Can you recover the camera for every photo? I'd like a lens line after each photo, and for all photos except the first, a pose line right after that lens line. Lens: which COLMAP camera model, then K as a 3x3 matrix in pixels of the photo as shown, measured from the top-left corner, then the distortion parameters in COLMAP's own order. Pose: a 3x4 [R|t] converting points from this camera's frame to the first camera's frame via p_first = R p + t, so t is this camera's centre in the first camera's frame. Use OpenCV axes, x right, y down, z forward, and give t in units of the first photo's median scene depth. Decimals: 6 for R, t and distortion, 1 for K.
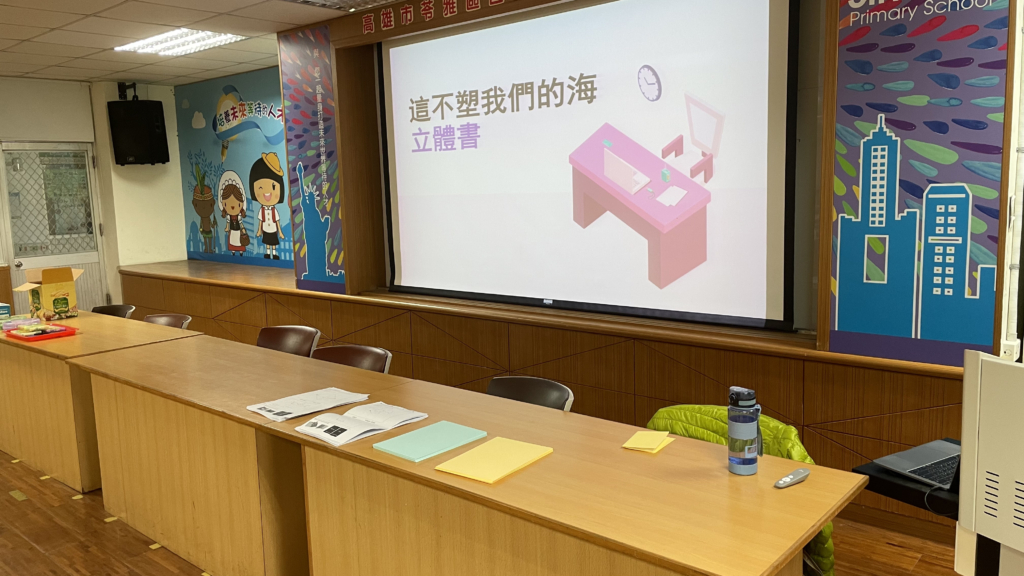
lens RADIAL K [[775.7, 0, 511.8], [0, 775.7, 287.9], [0, 0, 1]] dist [0.041587, -0.014477]
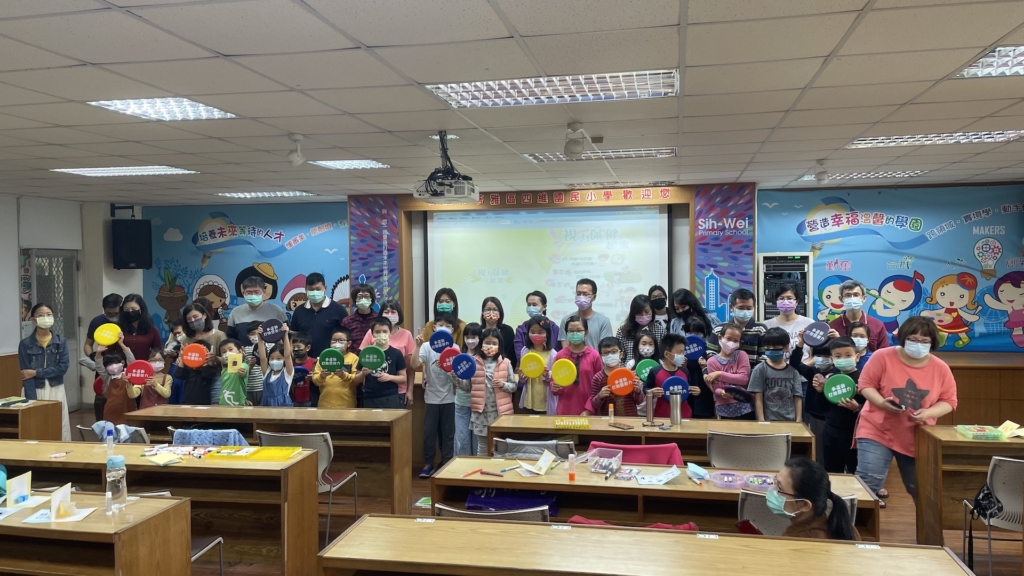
lens RADIAL K [[775.7, 0, 512.9], [0, 775.7, 285.7], [0, 0, 1]] dist [0.041587, -0.014477]
pose [[0.876577, 0.008081, 0.481194, -0.589773], [0.050176, 0.992875, -0.108078, 0.038775], [-0.478640, 0.118883, 0.869926, -0.413228]]
